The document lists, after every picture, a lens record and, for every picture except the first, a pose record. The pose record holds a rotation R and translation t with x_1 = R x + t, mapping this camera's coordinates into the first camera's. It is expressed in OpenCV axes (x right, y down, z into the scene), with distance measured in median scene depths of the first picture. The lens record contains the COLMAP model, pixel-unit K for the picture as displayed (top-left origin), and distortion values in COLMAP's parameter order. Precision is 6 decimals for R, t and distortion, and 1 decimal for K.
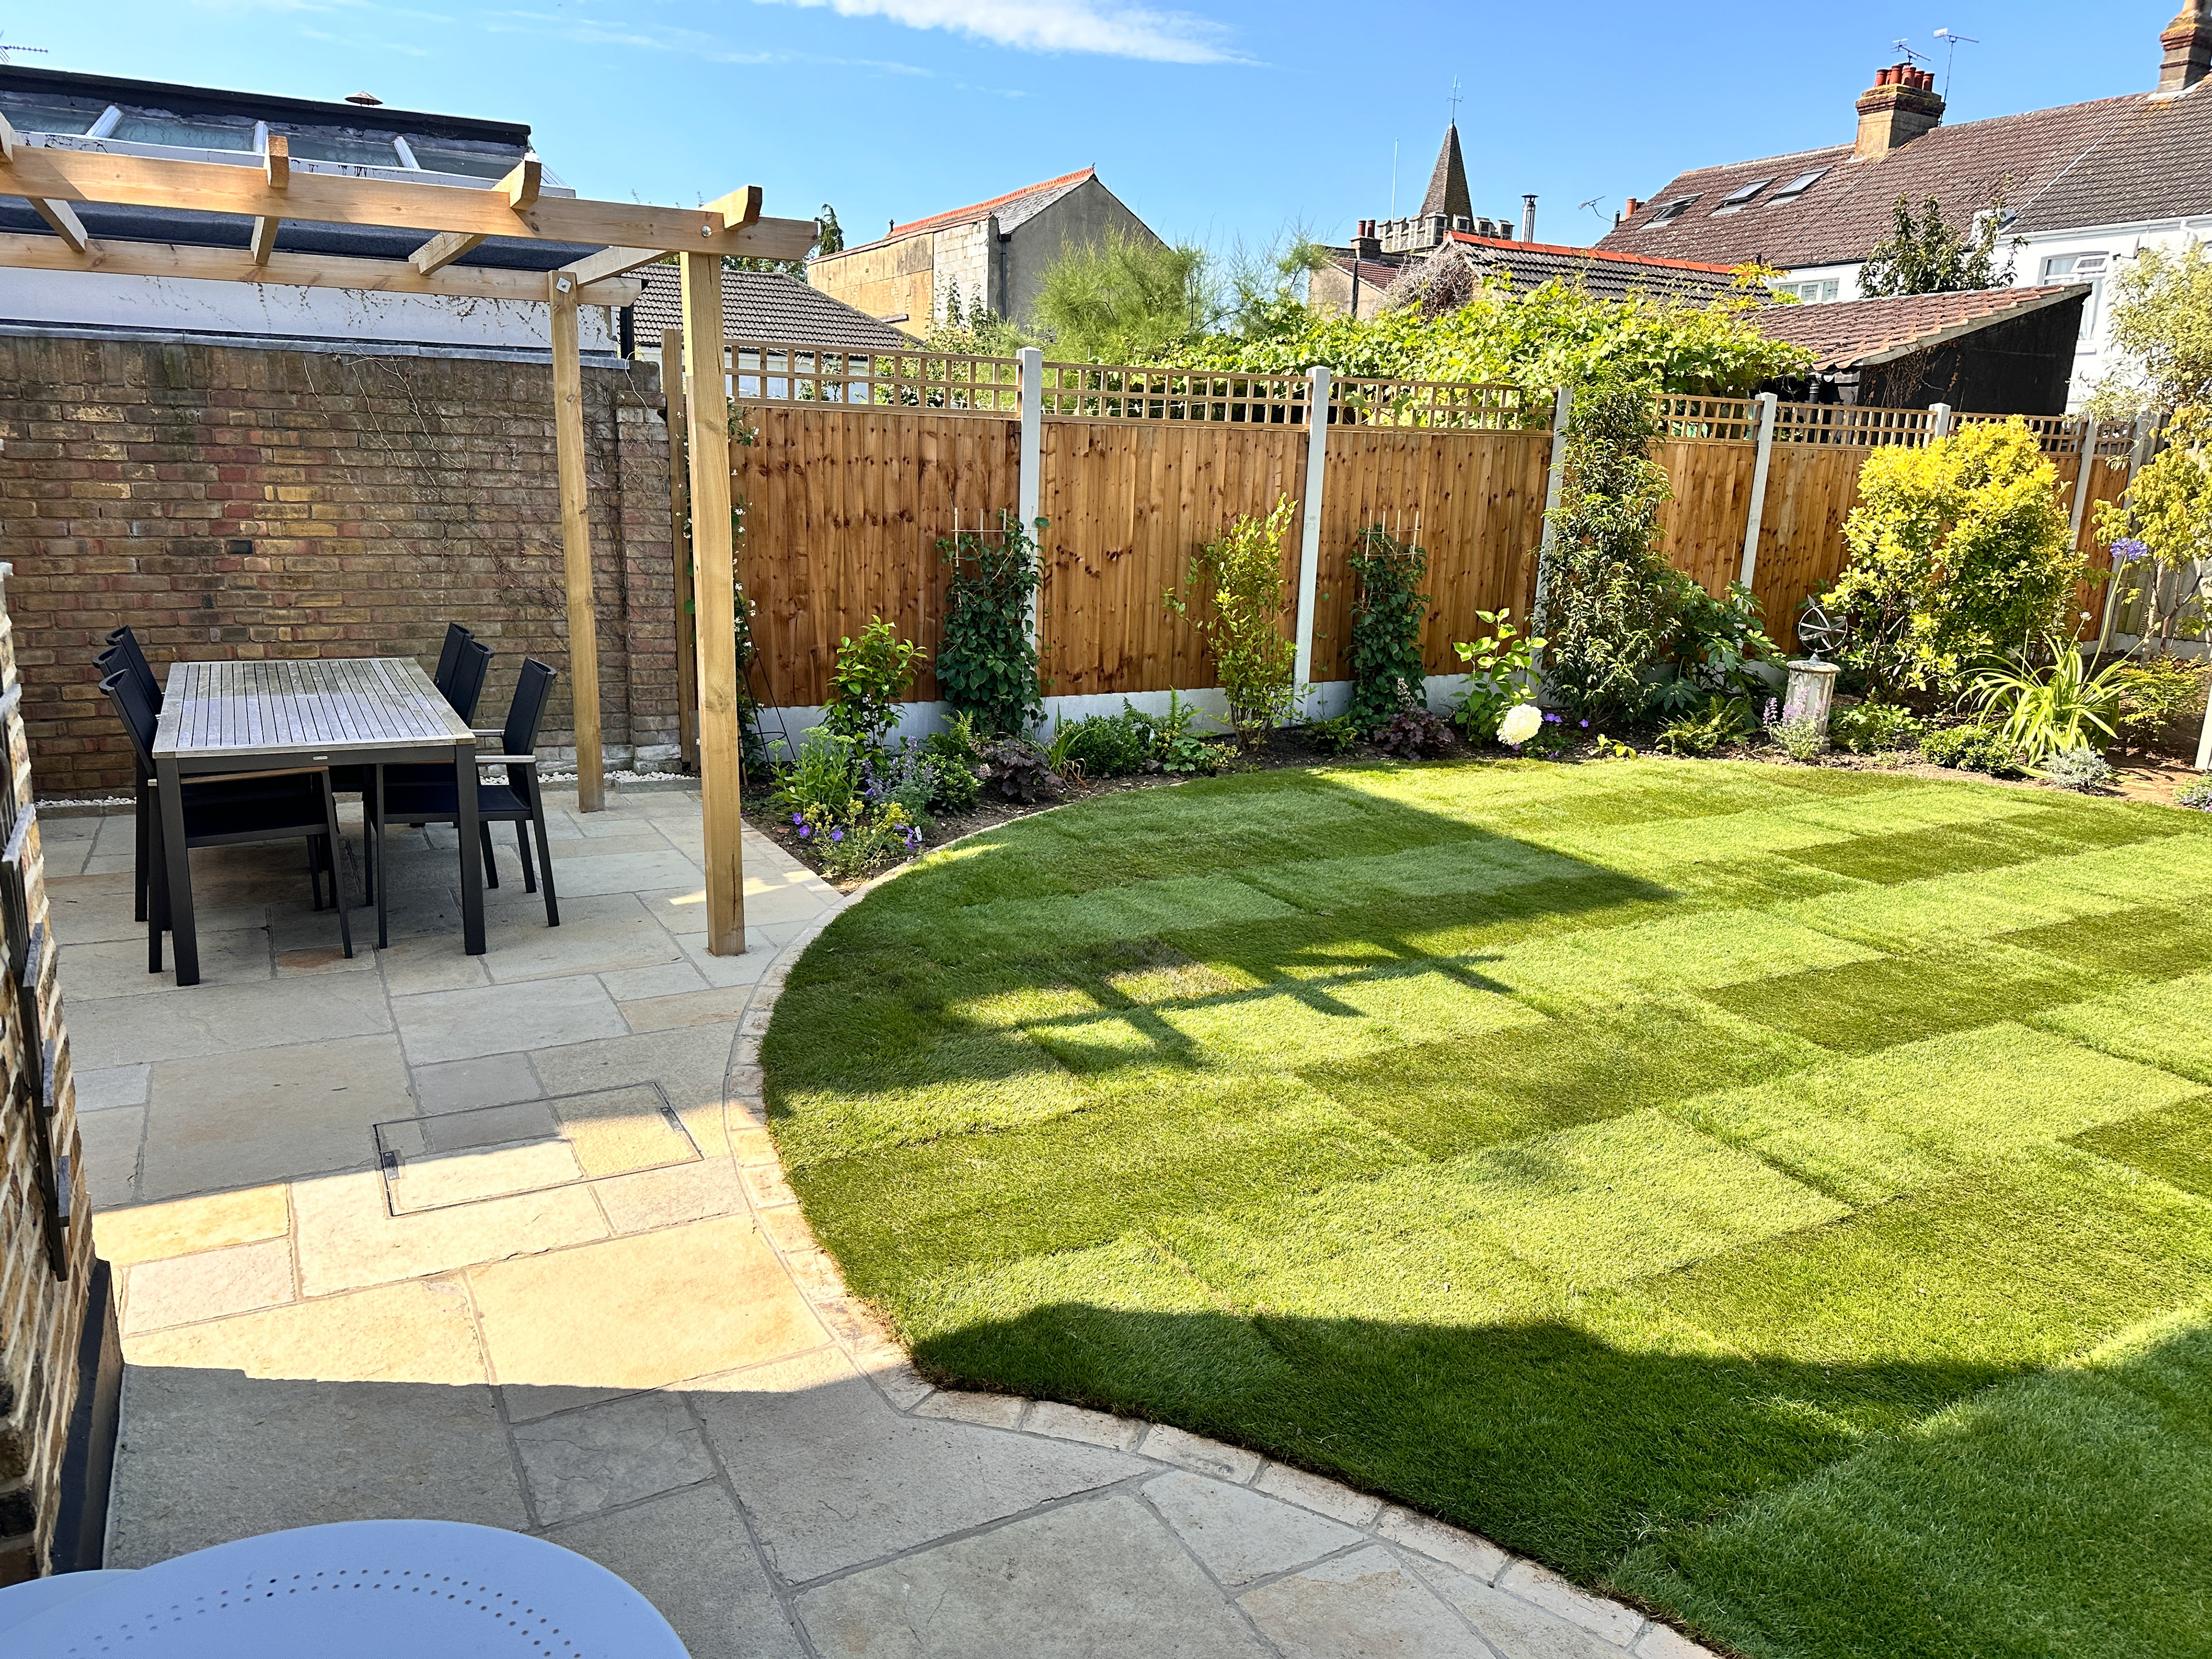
lens RADIAL K [[1549.1, 0, 1107.4], [0, 1549.1, 838.5], [0, 0, 1]] dist [0.046369, -0.041020]
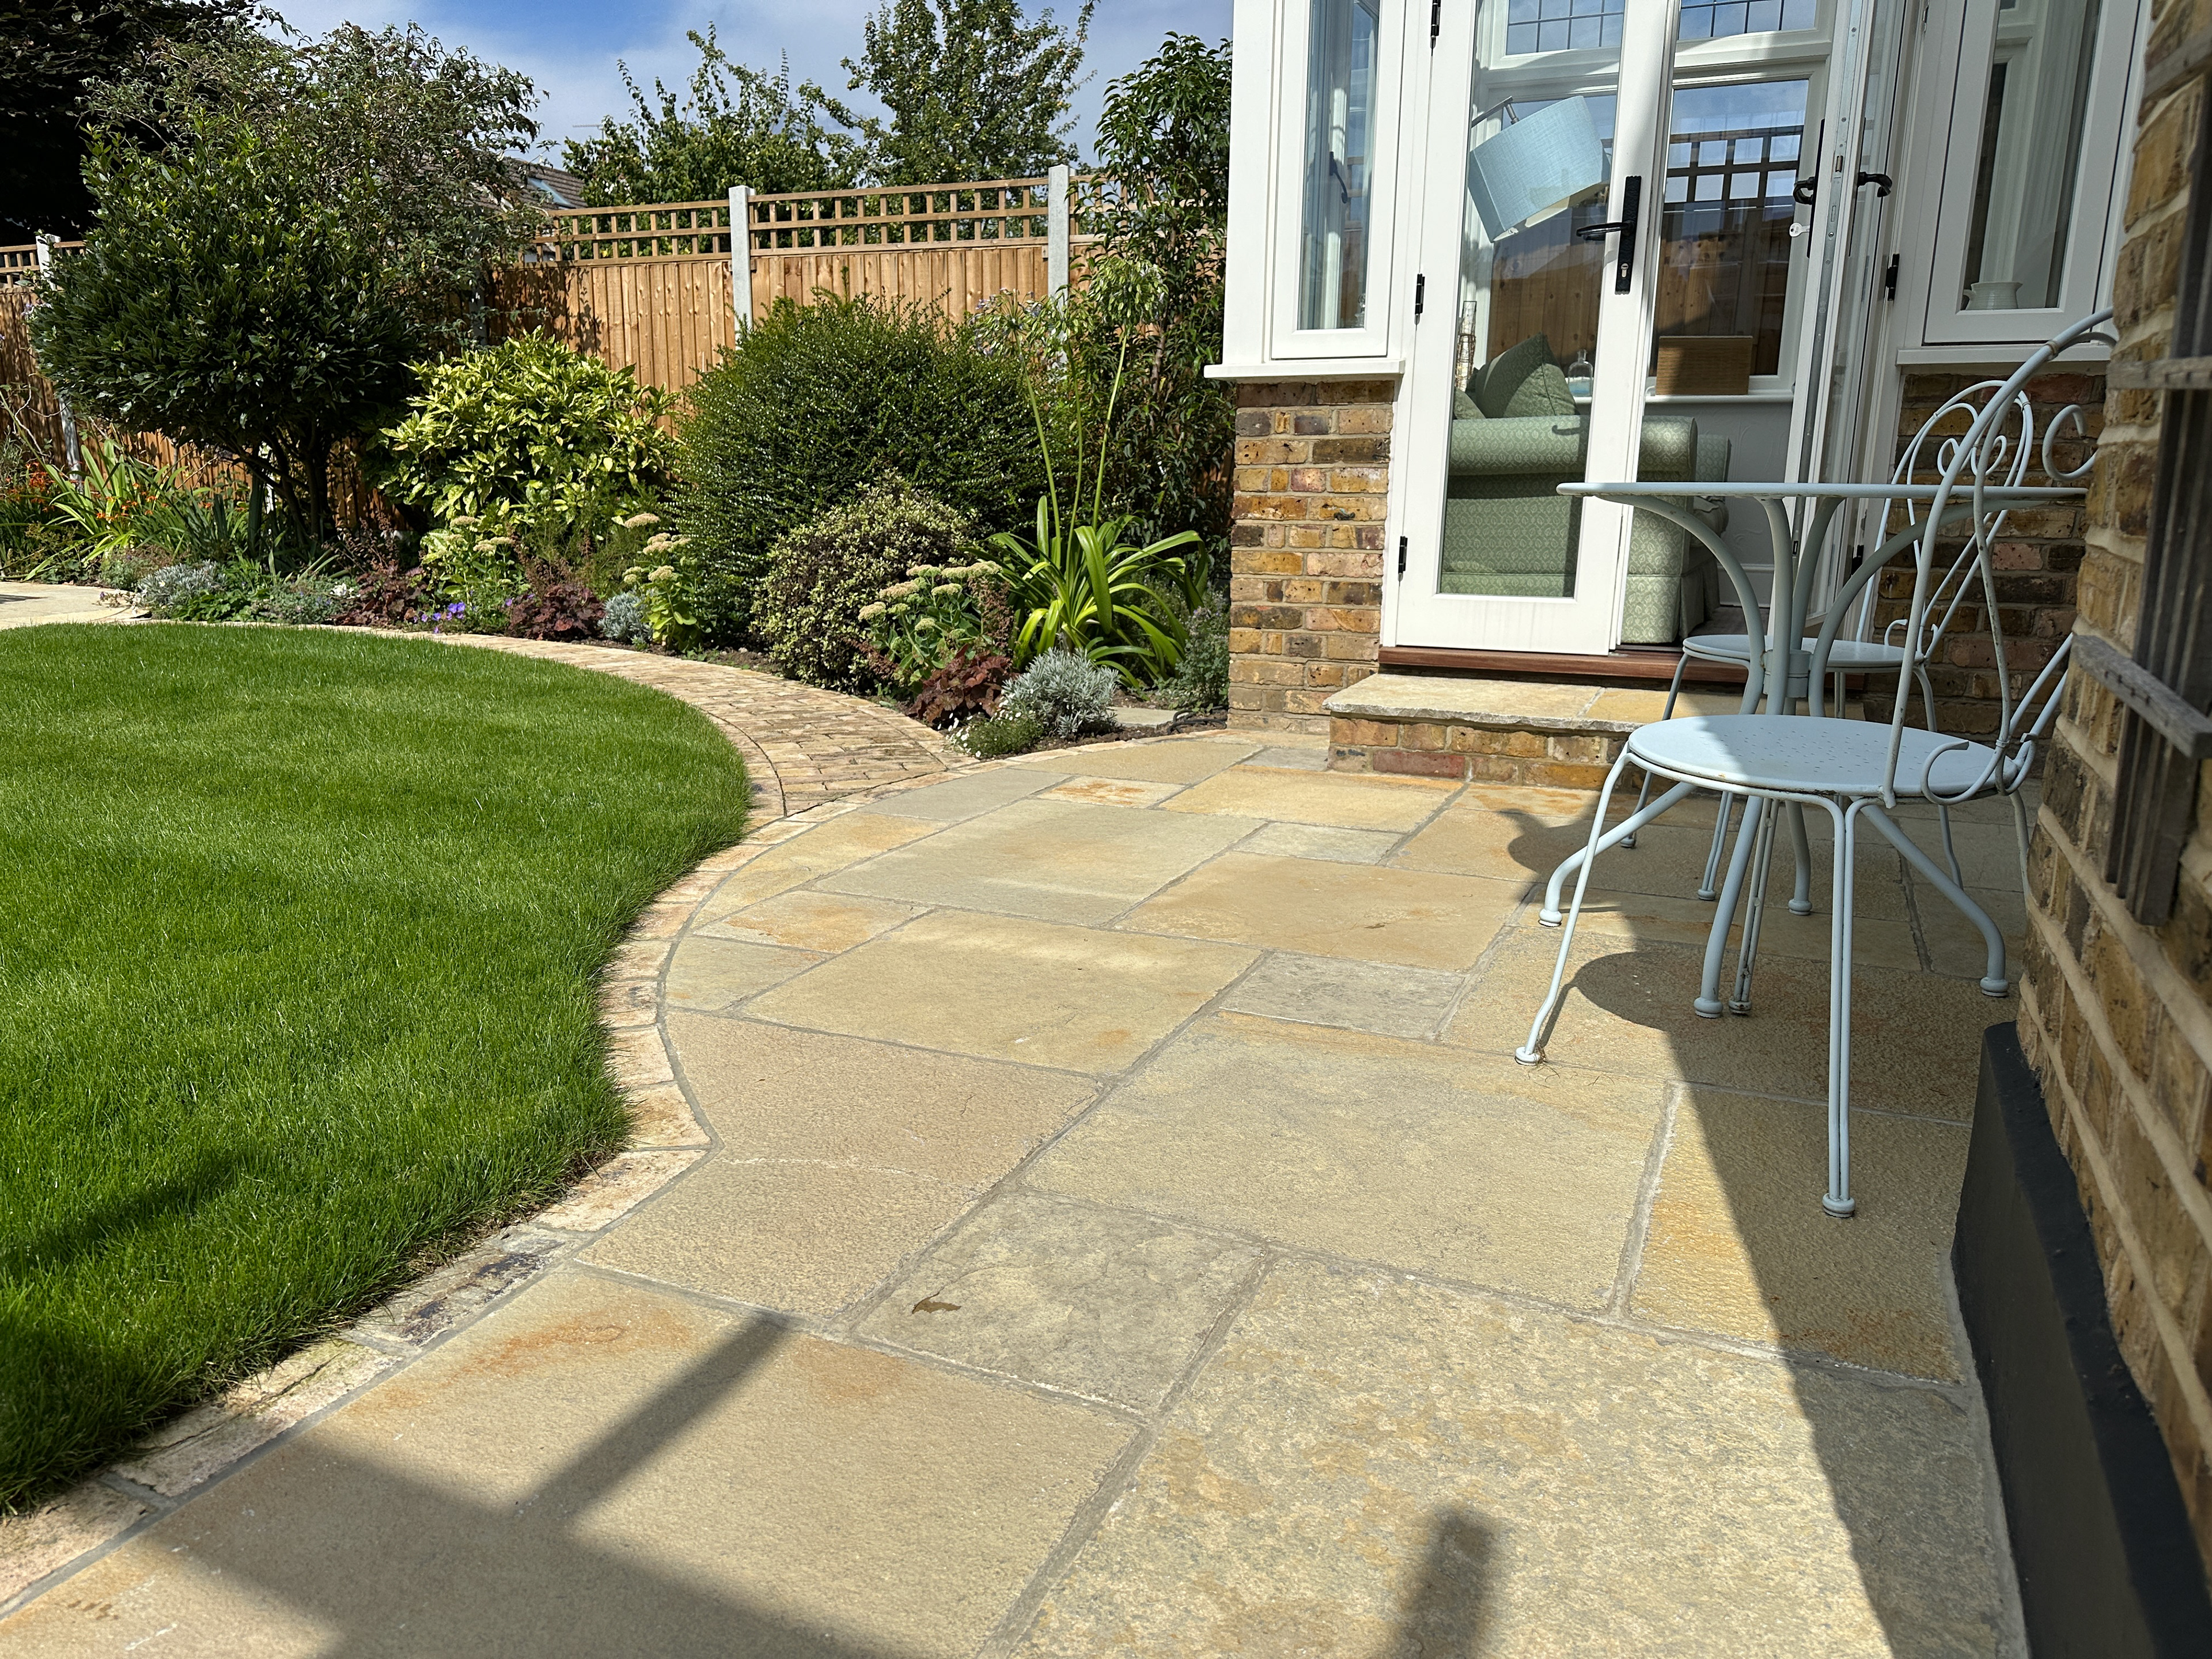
lens RADIAL K [[1566.0, 0, 1175.2], [0, 1566.0, 875.5], [0, 0, 1]] dist [0.024095, -0.046183]
pose [[-0.630831, -0.229467, 0.741213, -0.292229], [0.155733, 0.898387, 0.410667, 0.019637], [-0.760131, 0.374493, -0.530995, 0.492132]]
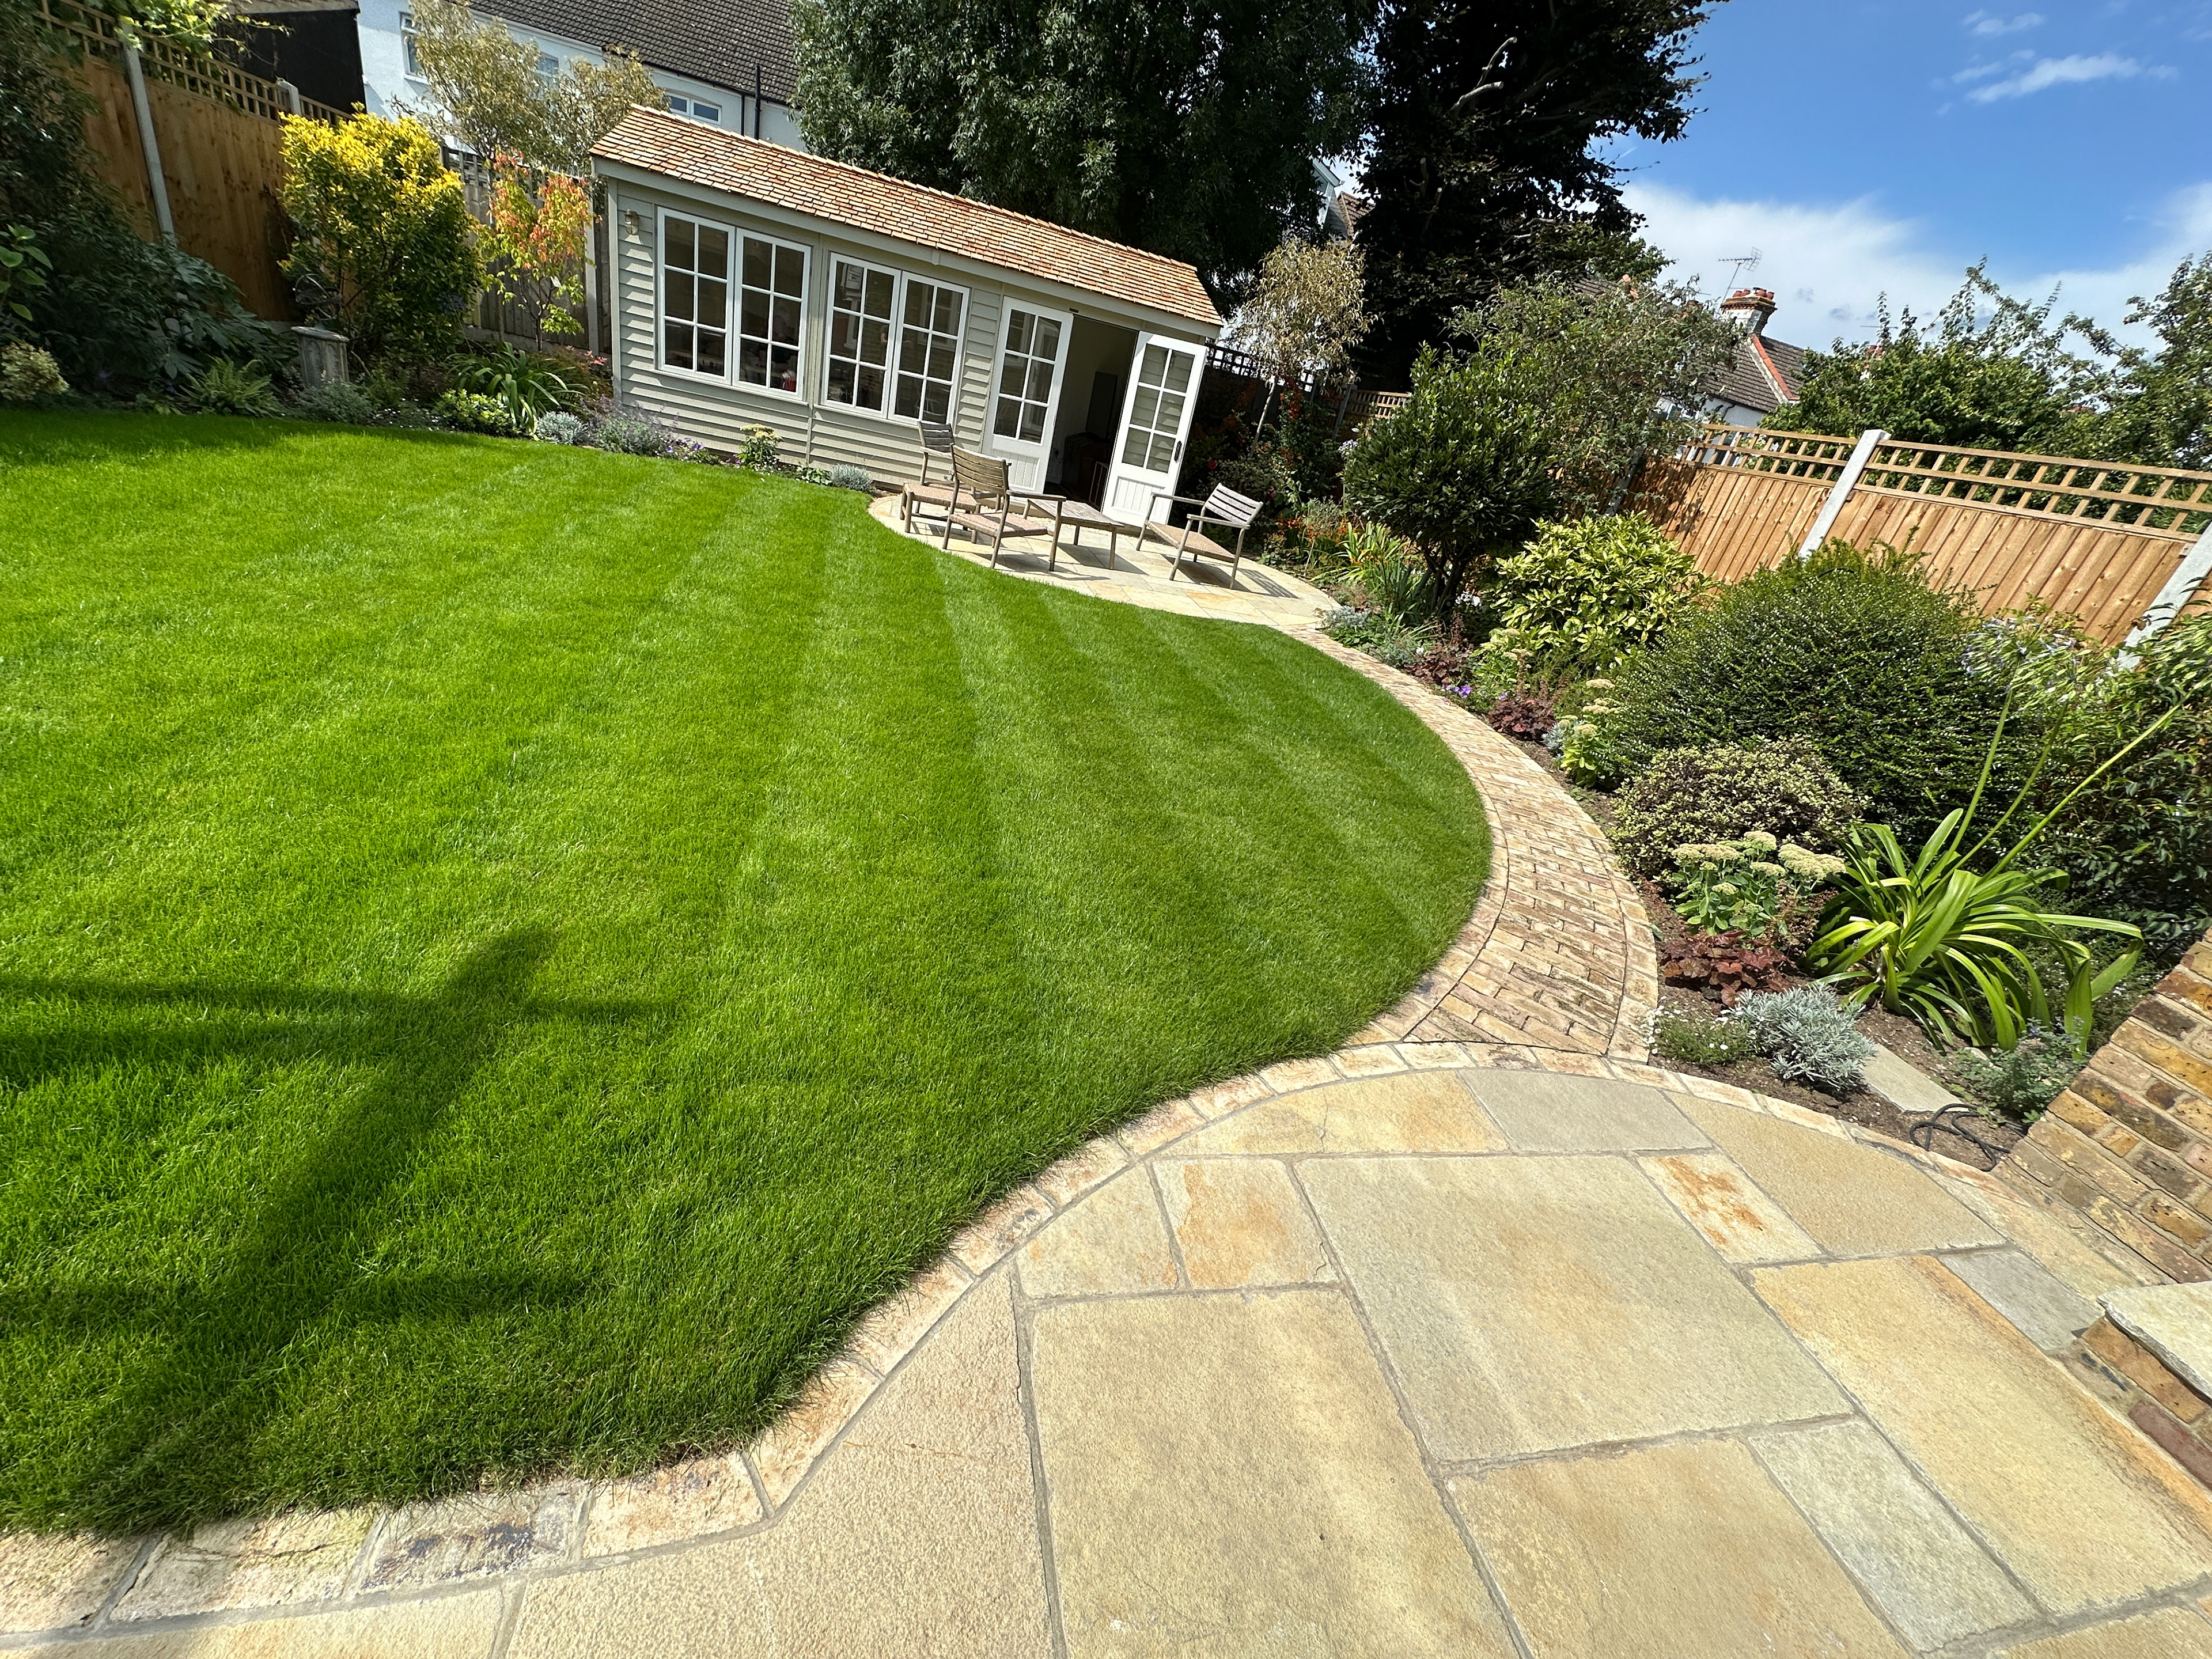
lens RADIAL K [[879.9, 0, 1102.9], [0, 879.9, 827.3], [0, 0, 1]] dist [-0.001483, 0.000376]
pose [[0.295942, -0.396303, 0.869116, -0.130562], [0.033612, 0.913630, 0.405155, -0.029452], [-0.954614, -0.090690, 0.283702, 0.330149]]
